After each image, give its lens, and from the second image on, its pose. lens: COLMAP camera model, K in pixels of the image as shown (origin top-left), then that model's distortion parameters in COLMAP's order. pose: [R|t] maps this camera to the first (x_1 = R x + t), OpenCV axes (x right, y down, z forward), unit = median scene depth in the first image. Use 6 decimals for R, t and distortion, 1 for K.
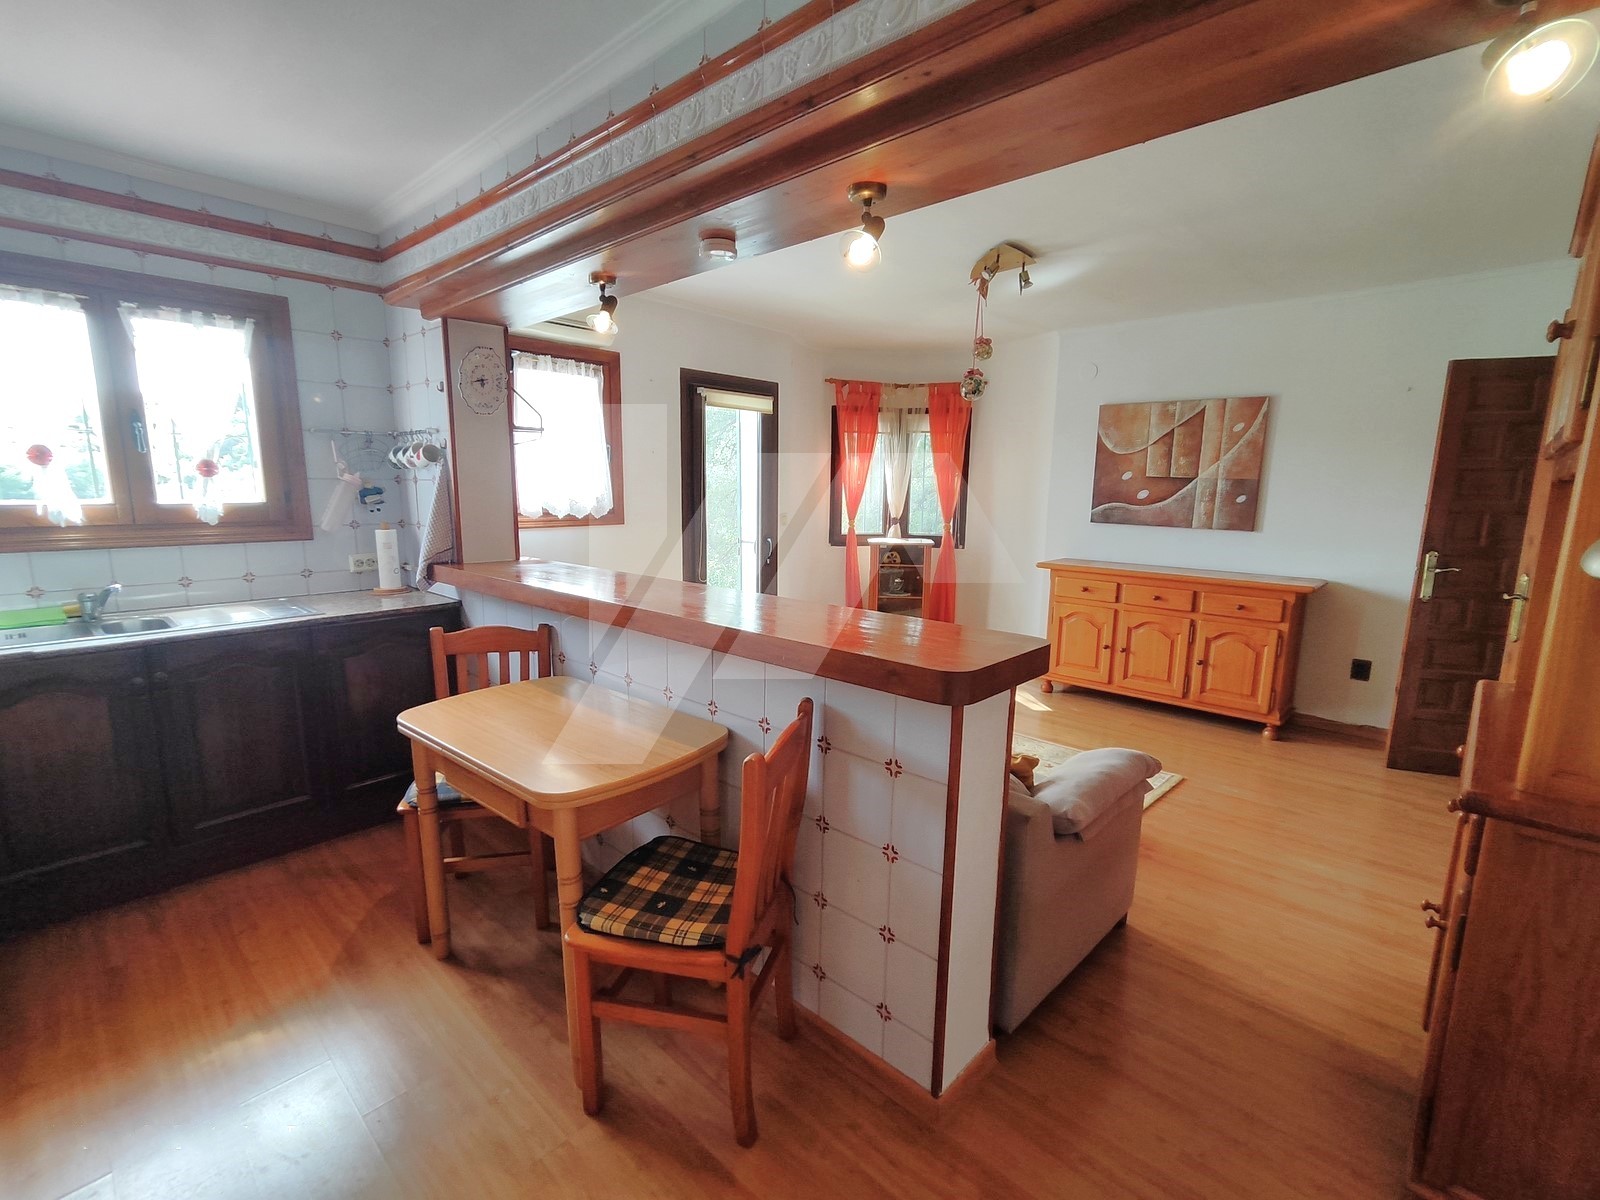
lens RADIAL K [[729.3, 0, 792.6], [0, 729.3, 609.4], [0, 0, 1]] dist [-0.001083, 0.001533]
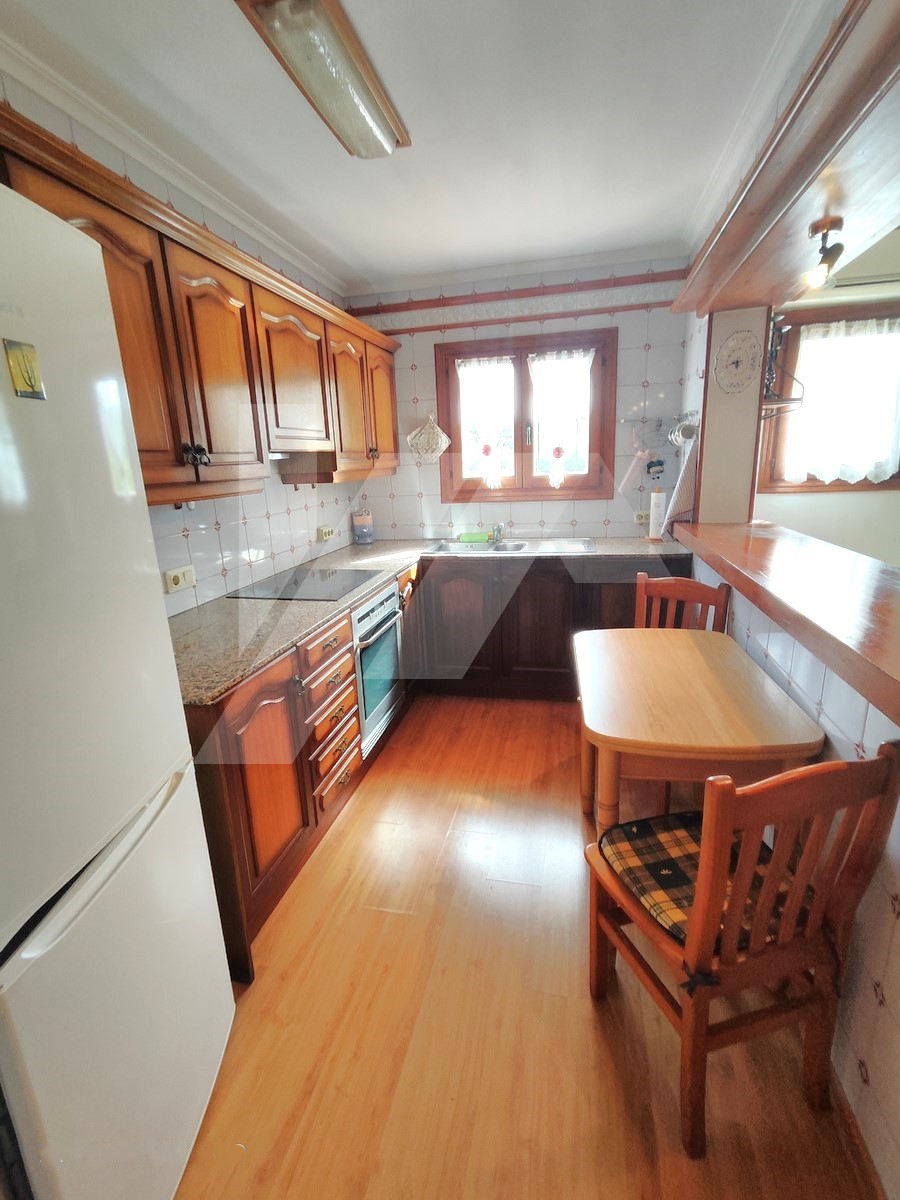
lens RADIAL K [[547.0, 0, 443.1], [0, 547.0, 595.0], [0, 0, 1]] dist [-0.001083, 0.001533]
pose [[0.485887, 0.176815, -0.855950, 0.150441], [-0.101736, 0.984108, 0.145538, -0.035768], [0.868081, 0.016366, 0.496153, 0.194140]]
